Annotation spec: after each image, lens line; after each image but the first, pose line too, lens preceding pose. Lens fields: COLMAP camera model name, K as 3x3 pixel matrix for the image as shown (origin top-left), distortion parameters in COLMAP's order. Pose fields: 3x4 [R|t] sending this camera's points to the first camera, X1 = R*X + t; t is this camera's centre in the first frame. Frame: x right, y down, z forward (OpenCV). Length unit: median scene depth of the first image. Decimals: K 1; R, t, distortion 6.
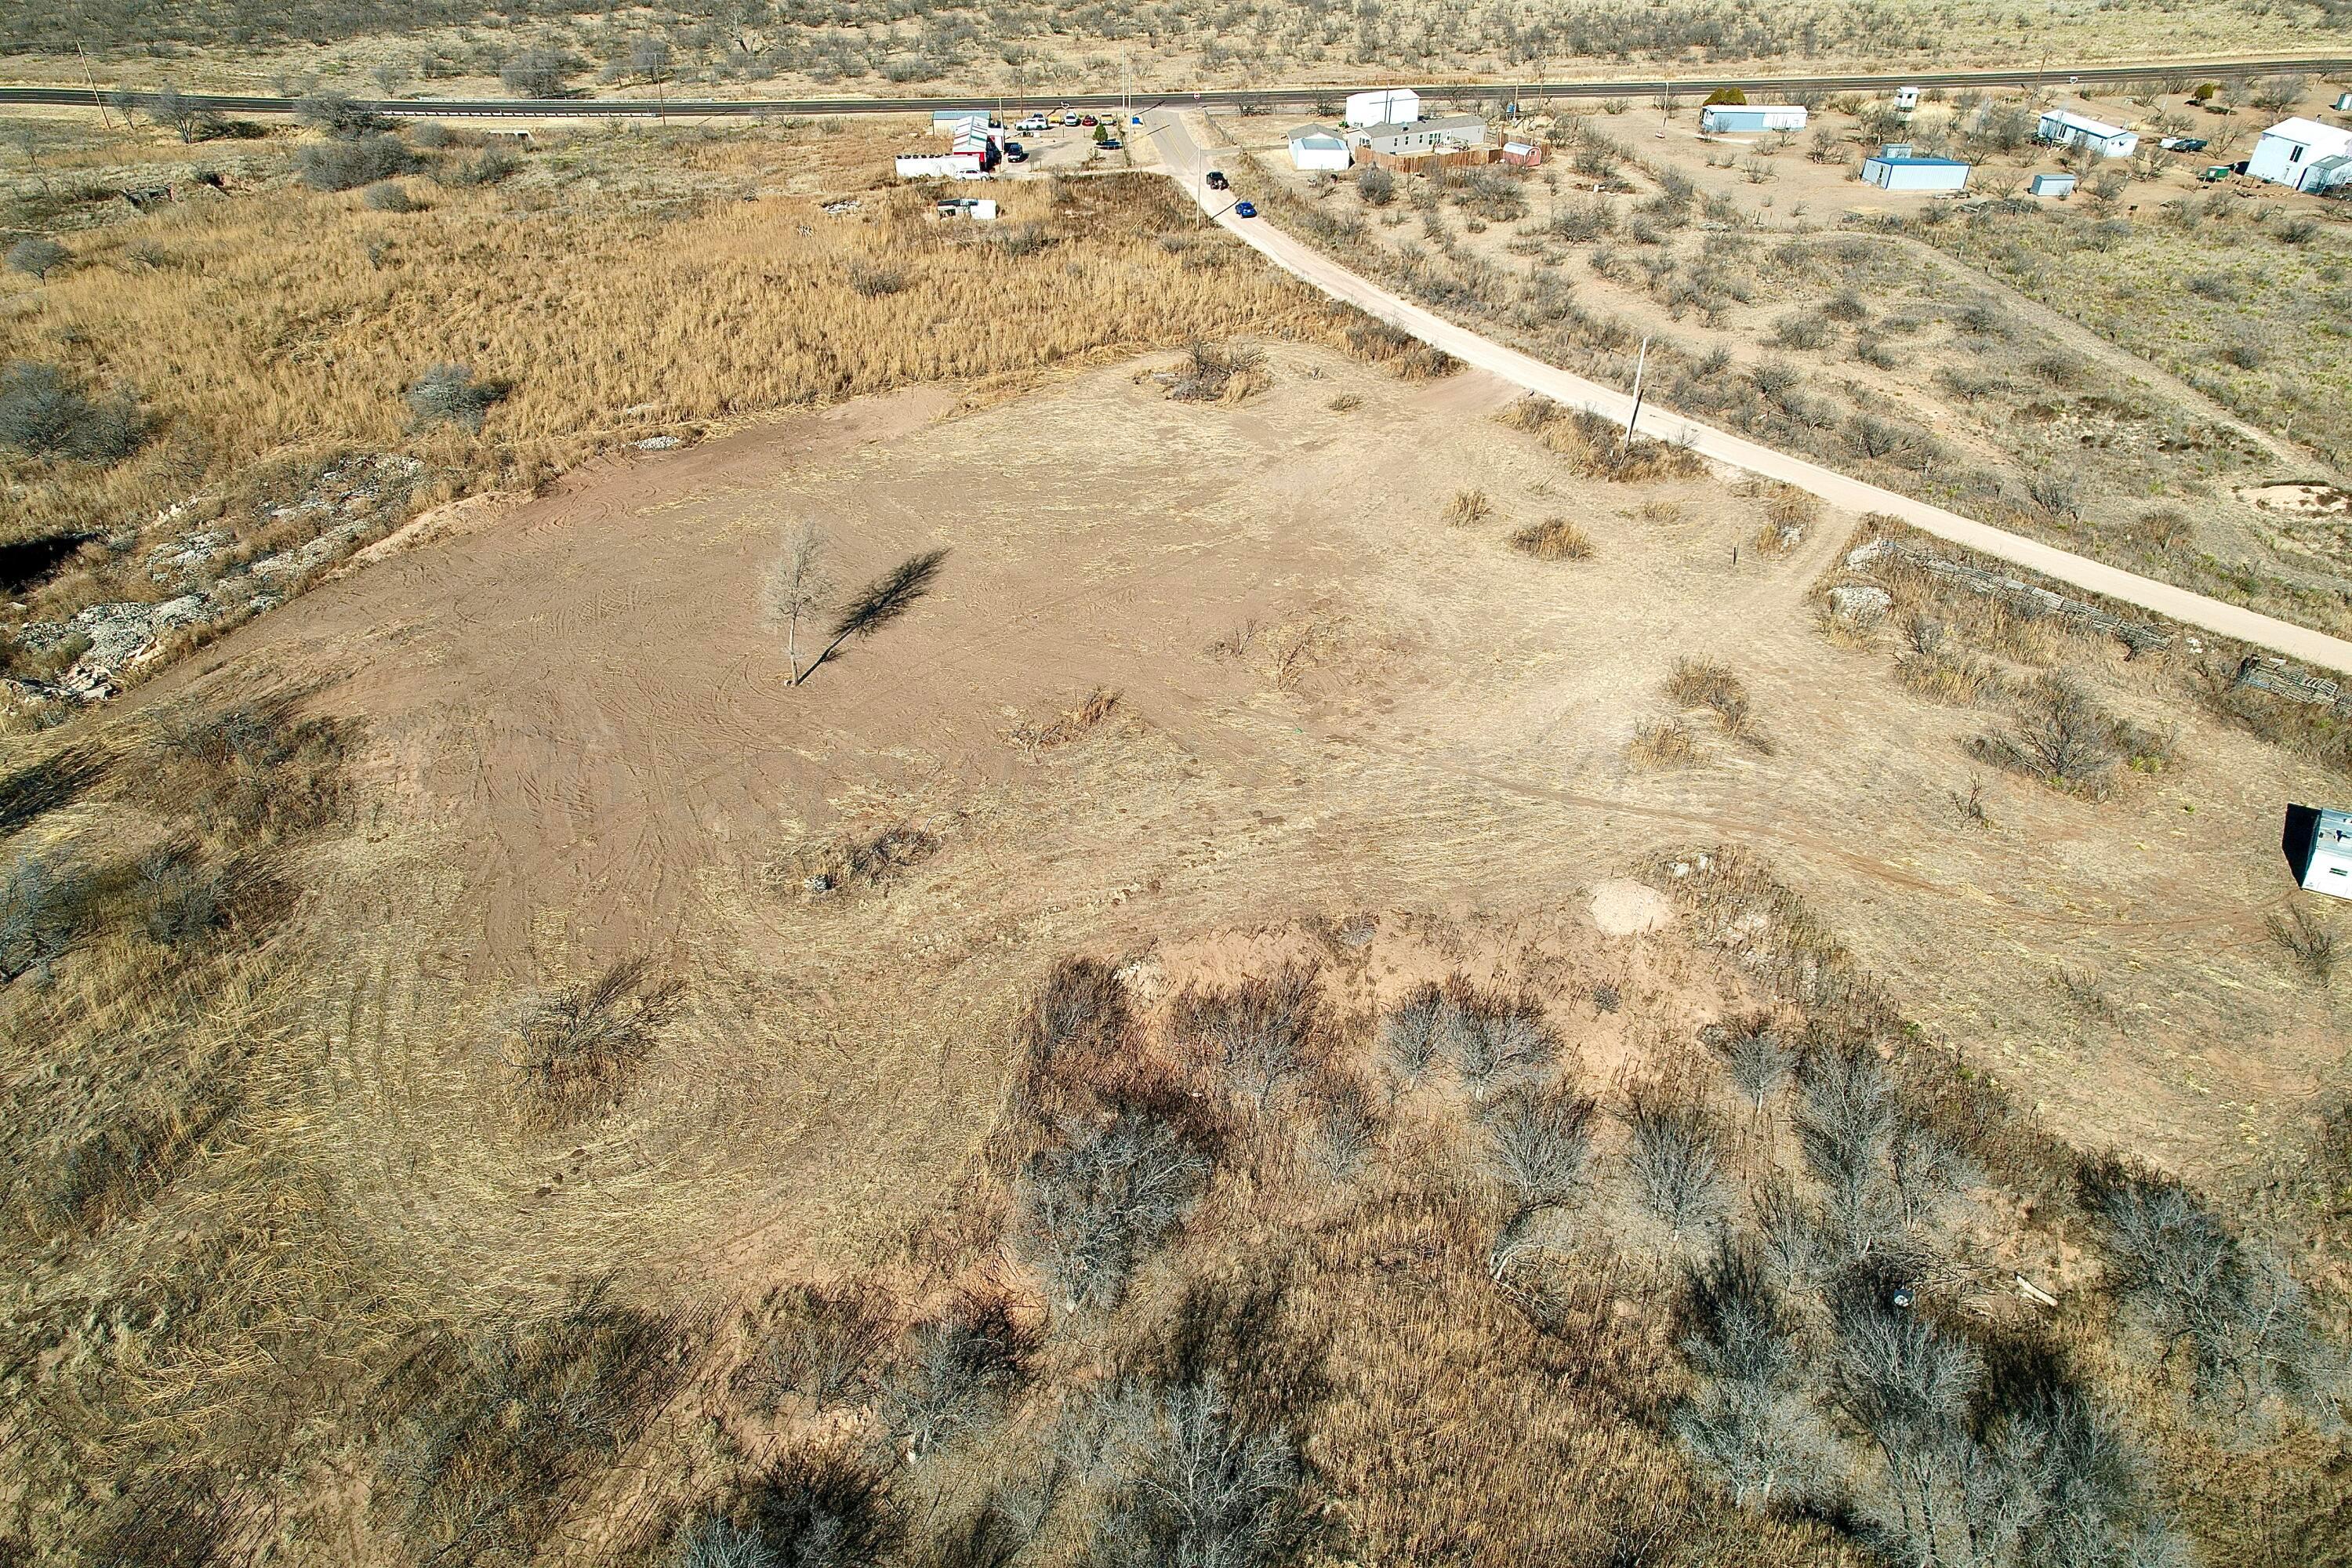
lens RADIAL K [[1494.0, 0, 1176.0], [0, 1494.0, 784.0], [0, 0, 1]] dist [-0.079154, 0.073724]
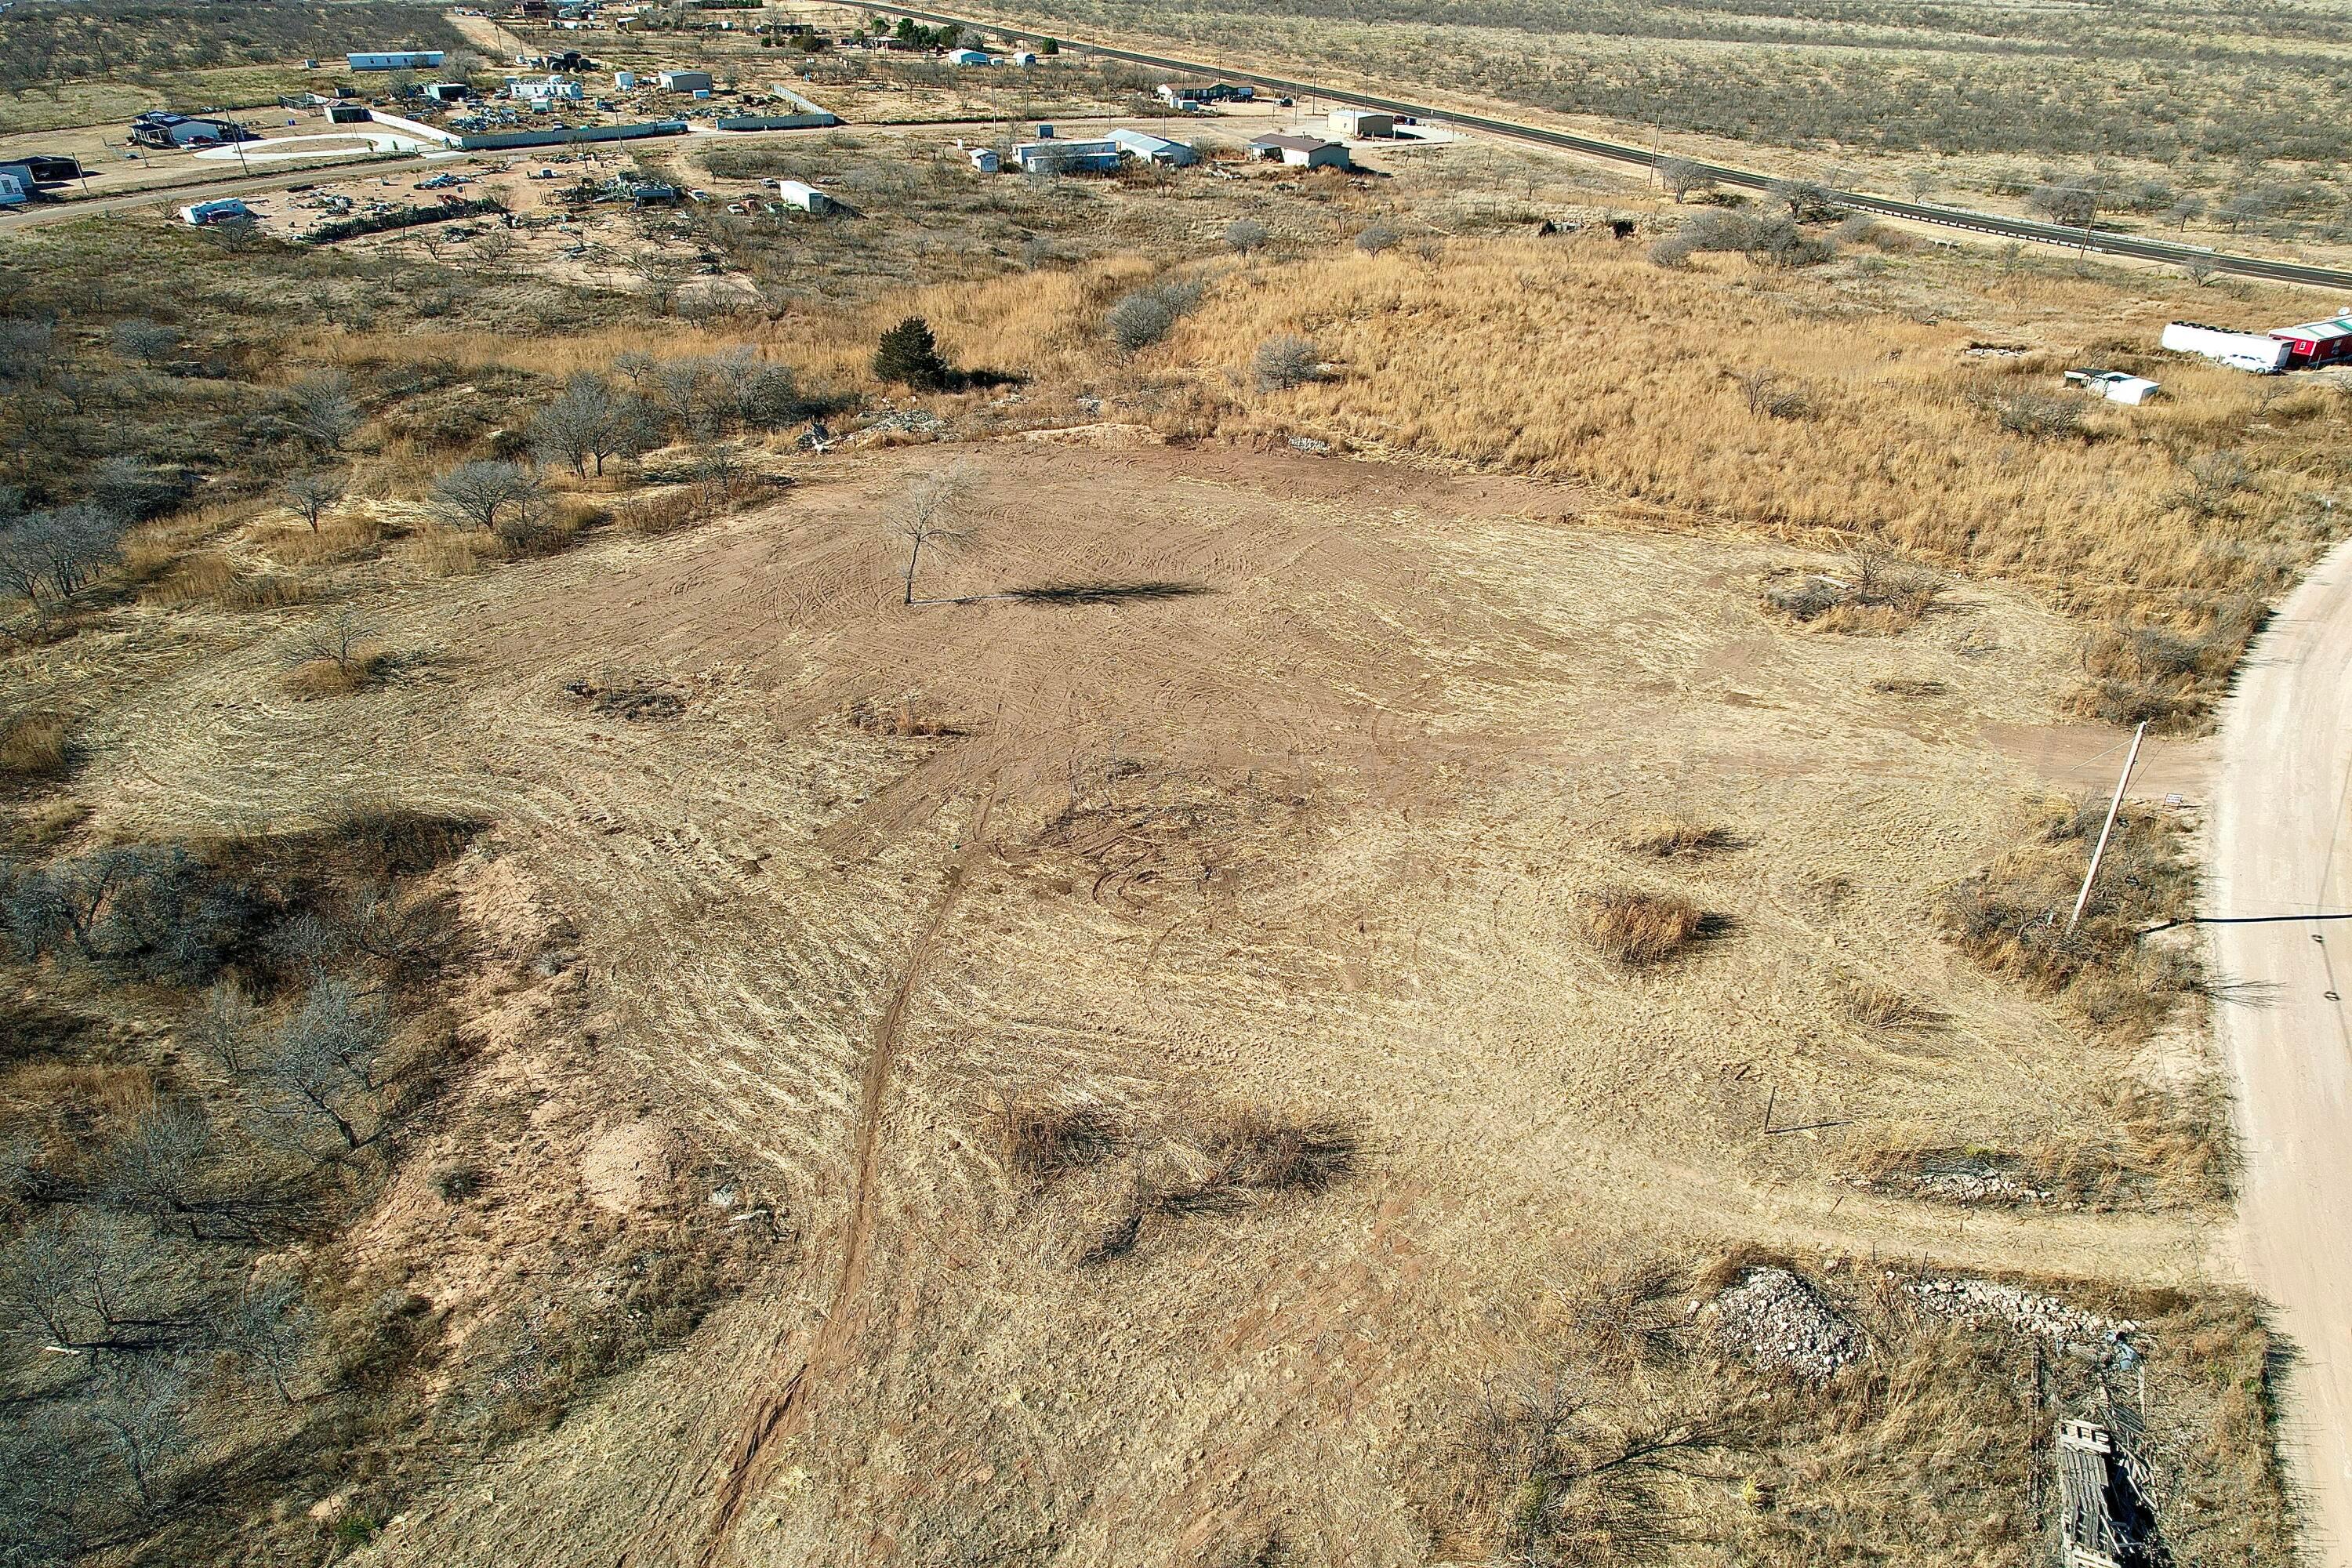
lens RADIAL K [[1494.0, 0, 1176.0], [0, 1494.0, 784.0], [0, 0, 1]] dist [-0.079154, 0.073724]
pose [[0.396474, 0.439784, -0.805852, 0.640683], [-0.509796, 0.835480, 0.205137, -0.243378], [0.763489, 0.329489, 0.555447, 0.548714]]
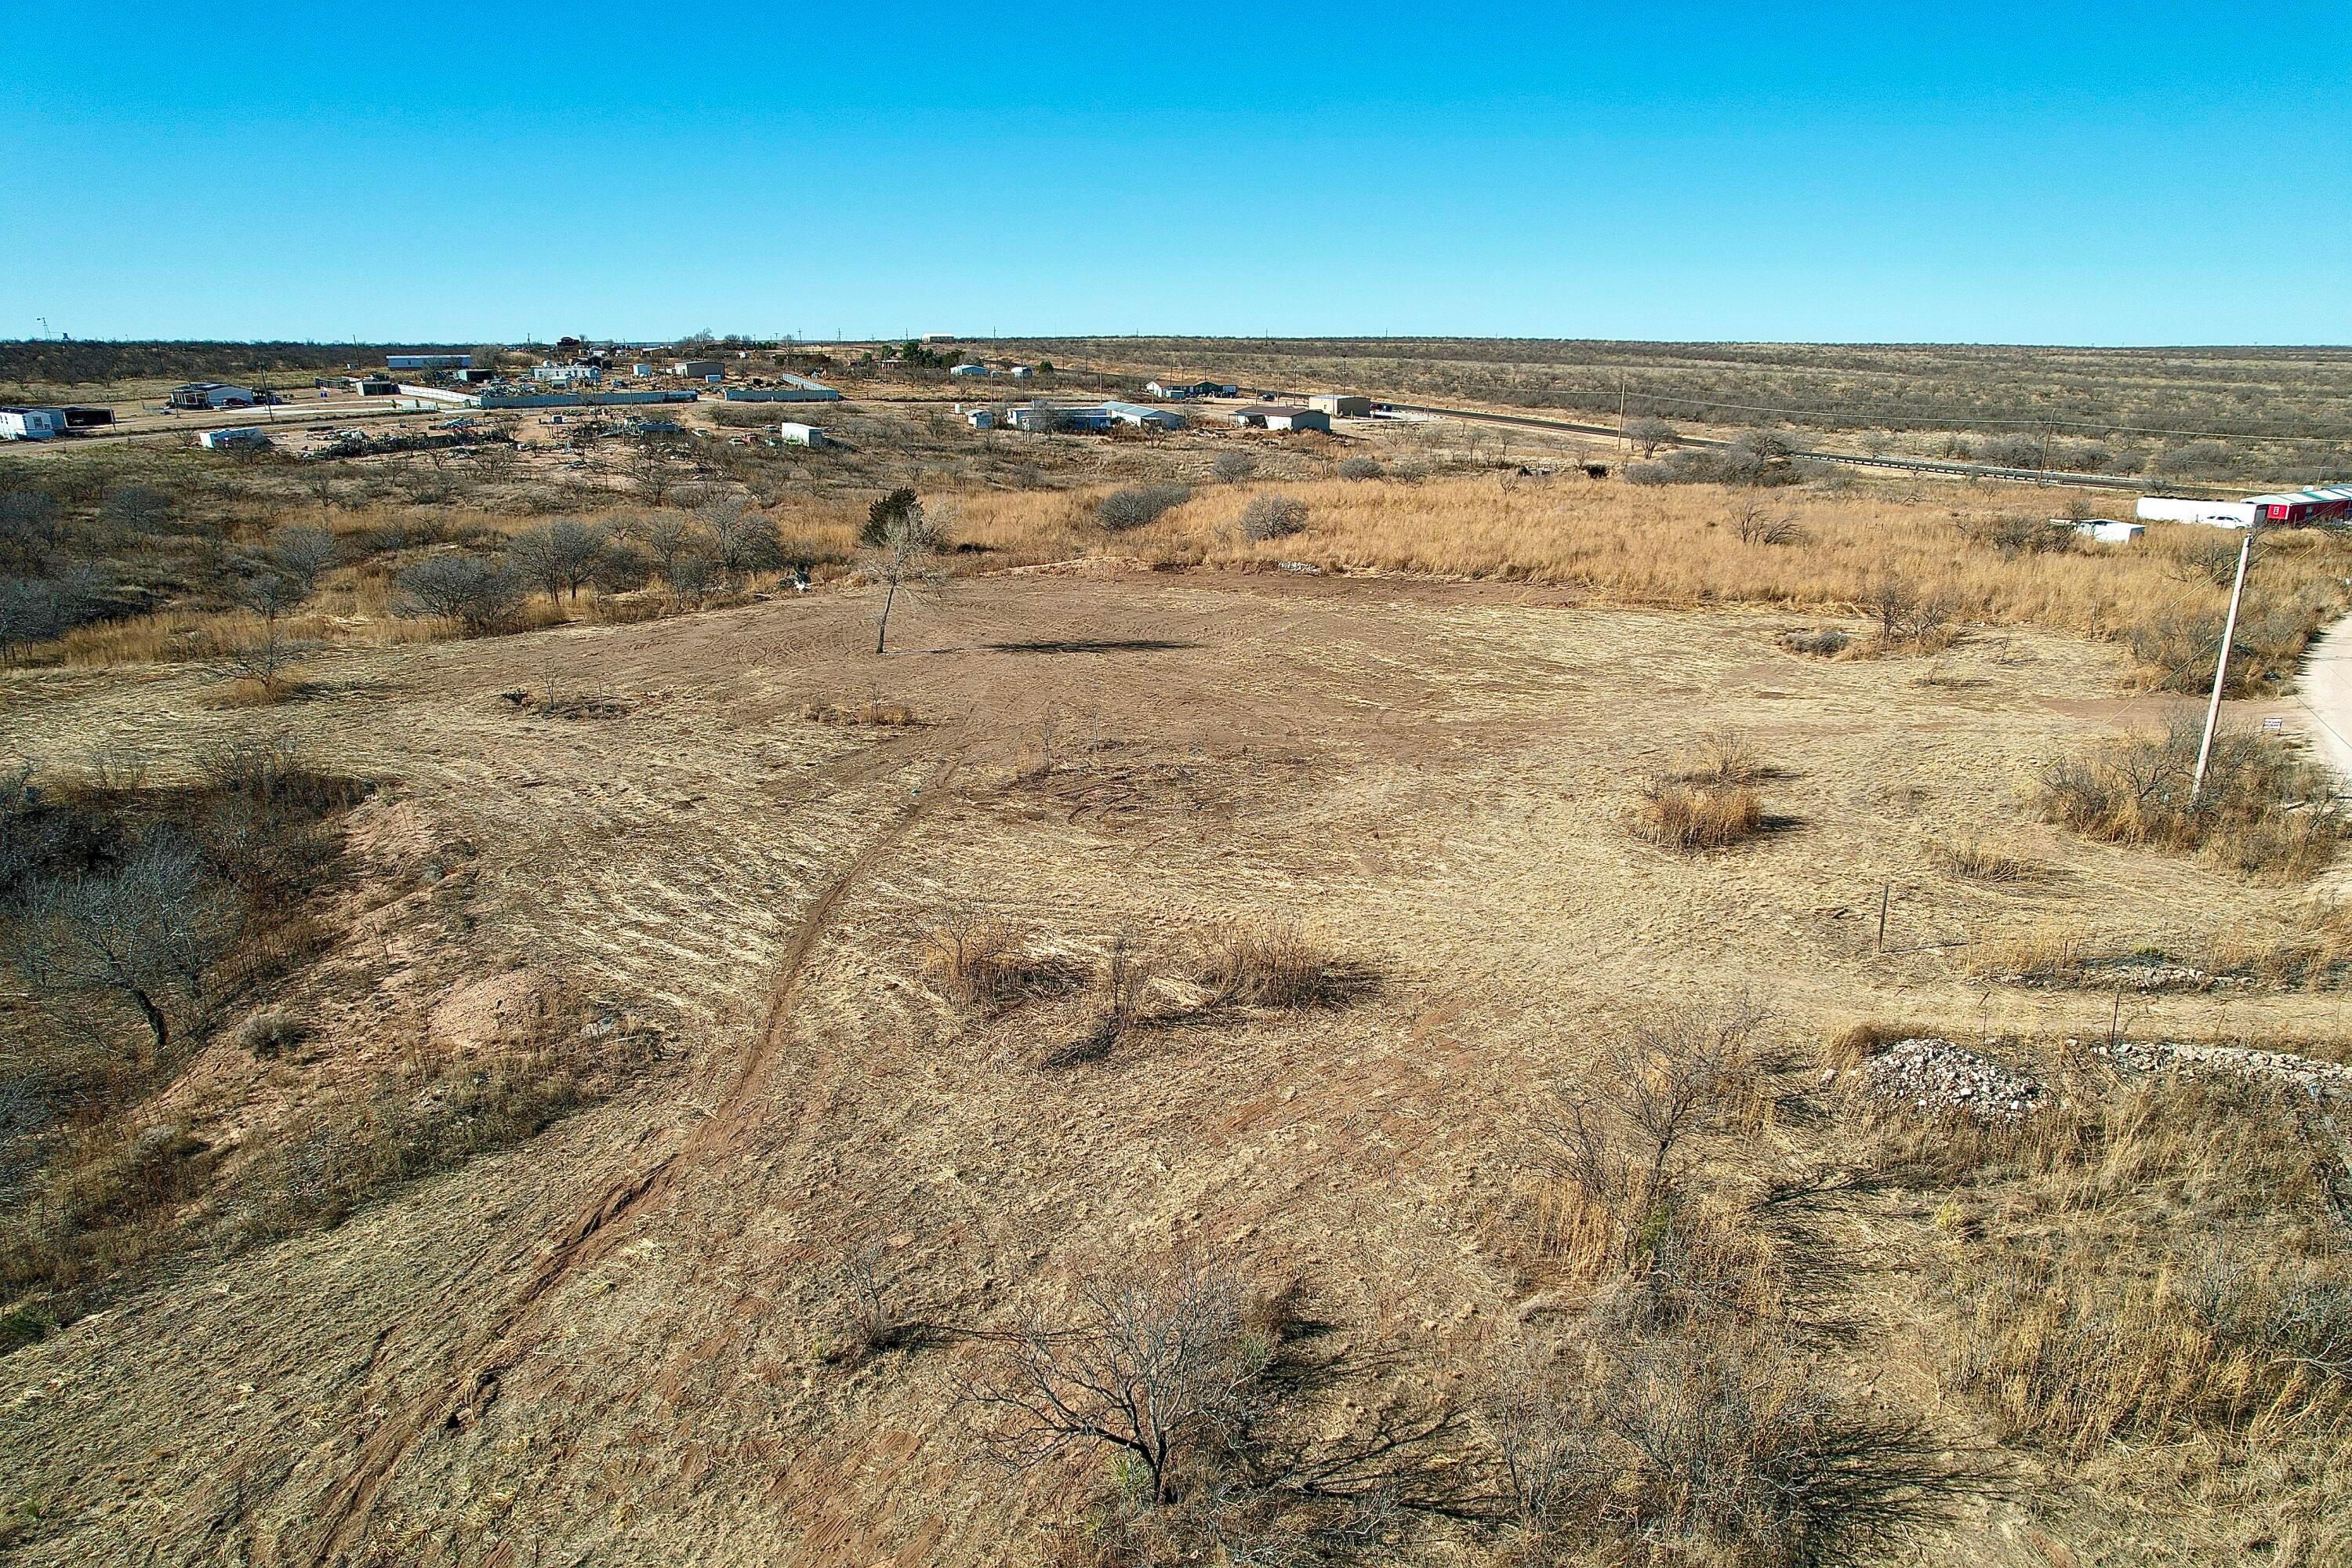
lens RADIAL K [[1494.0, 0, 1176.0], [0, 1494.0, 784.0], [0, 0, 1]] dist [-0.079154, 0.073724]
pose [[0.403374, 0.246681, -0.881157, 0.639622], [-0.505254, 0.862910, 0.010279, -0.091804], [0.762895, 0.441062, 0.472712, 0.652324]]
